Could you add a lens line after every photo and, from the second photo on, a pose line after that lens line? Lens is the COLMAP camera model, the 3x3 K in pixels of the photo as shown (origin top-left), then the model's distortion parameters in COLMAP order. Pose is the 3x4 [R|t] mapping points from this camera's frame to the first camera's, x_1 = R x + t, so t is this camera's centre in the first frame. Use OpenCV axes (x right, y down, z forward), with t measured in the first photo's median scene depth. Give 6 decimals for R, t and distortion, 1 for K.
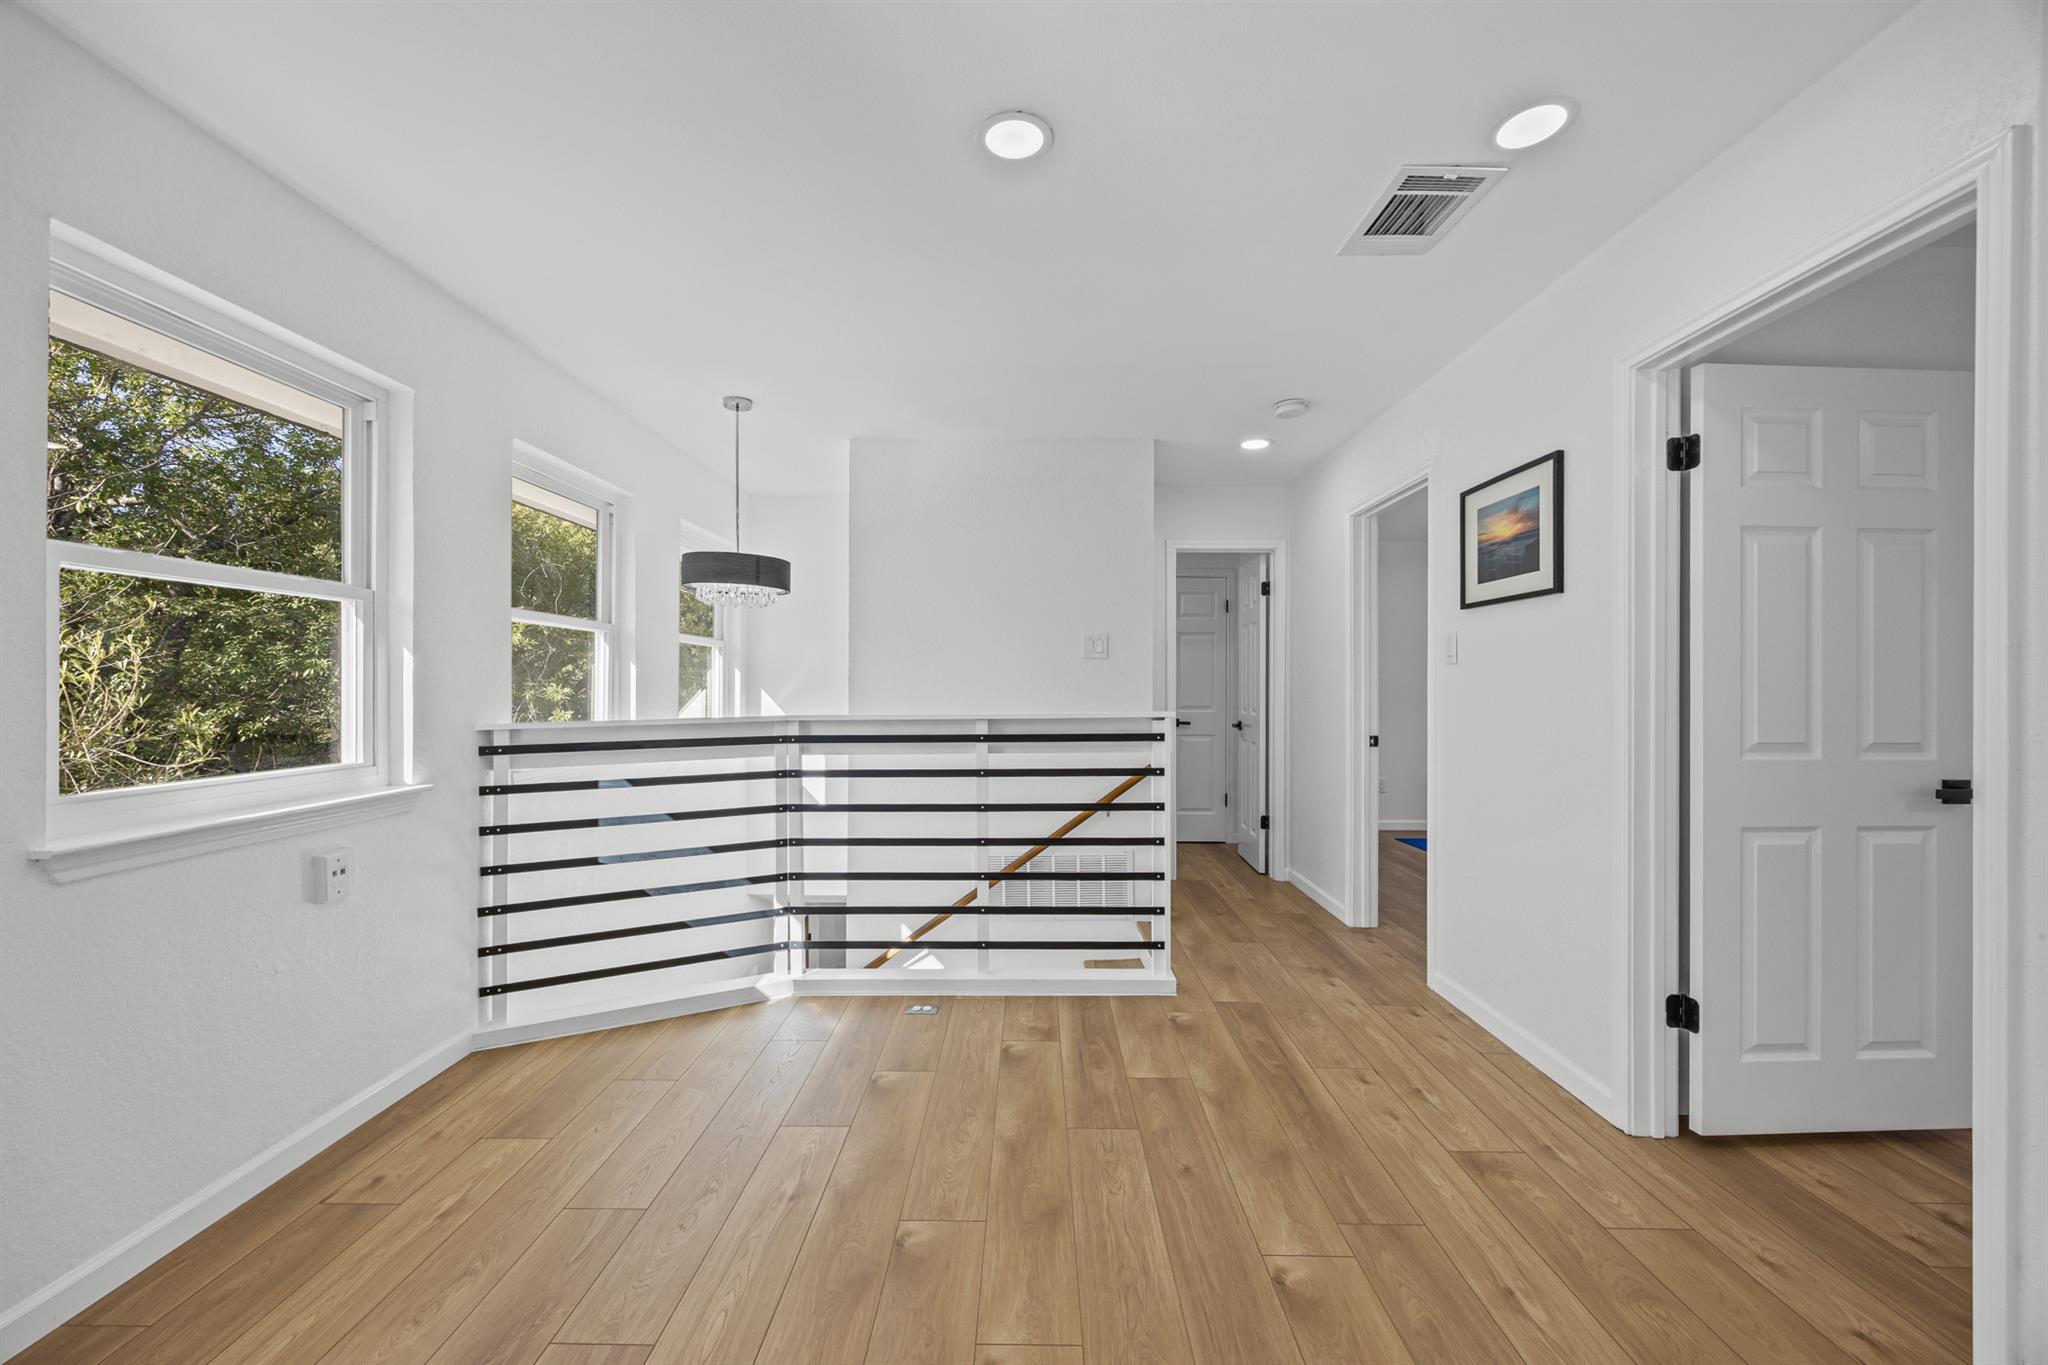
lens RADIAL K [[793.5, 0, 1024.1], [0, 793.5, 683.9], [0, 0, 1]] dist [-0.001296, -0.000026]
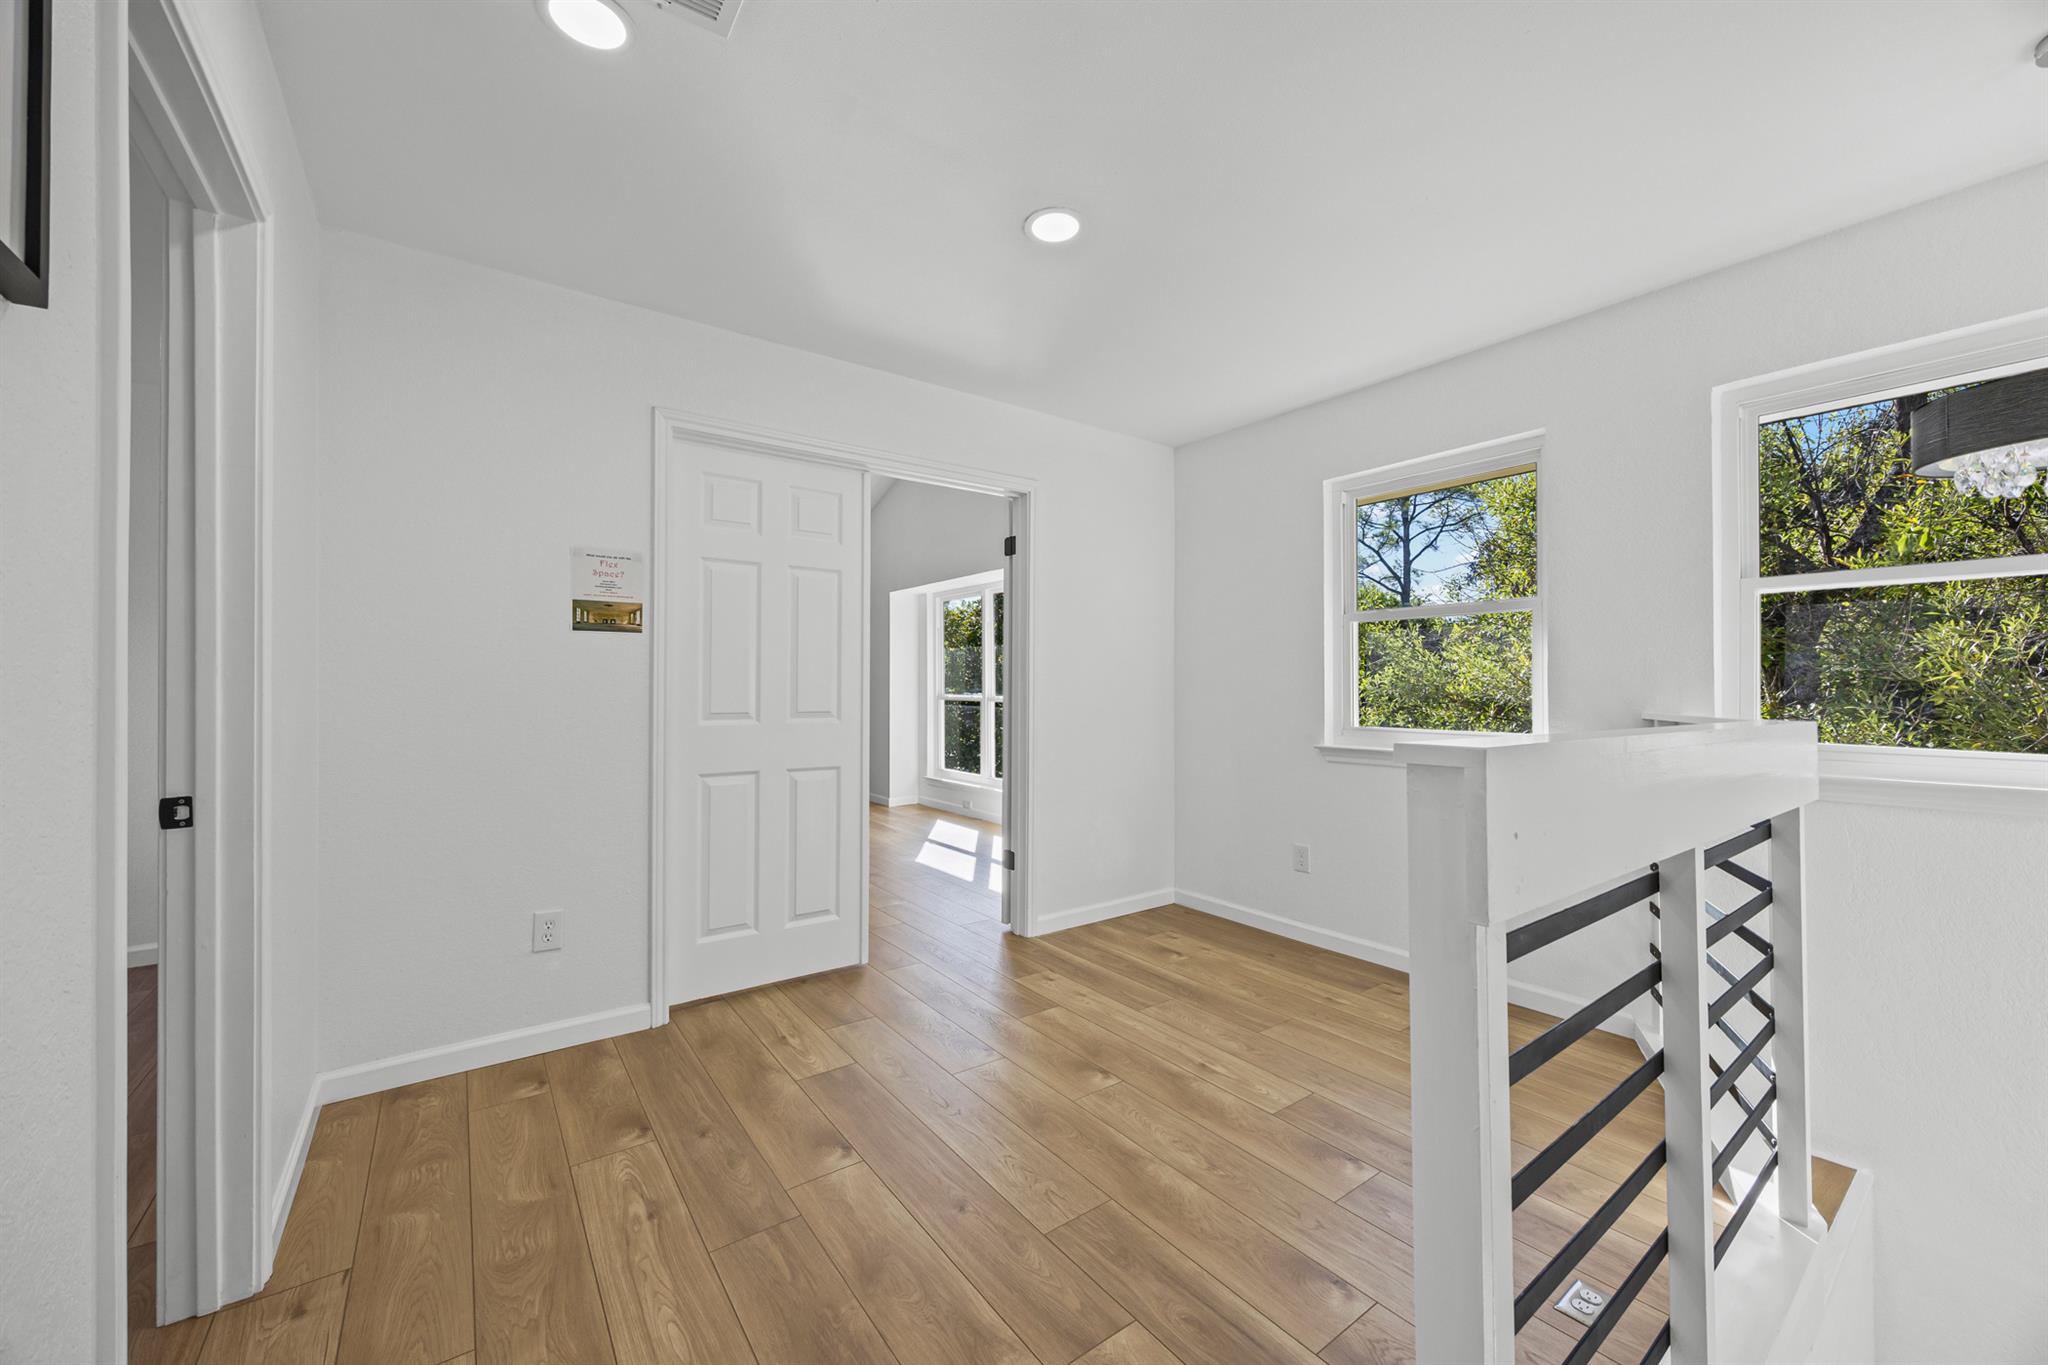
lens RADIAL K [[793.5, 0, 1021.2], [0, 793.5, 682.7], [0, 0, 1]] dist [-0.001296, -0.000026]
pose [[-0.804022, -0.001436, -0.594598, 0.724304], [0.000600, 0.999995, -0.003226, 0.019906], [0.594600, -0.002951, -0.804016, 1.861259]]
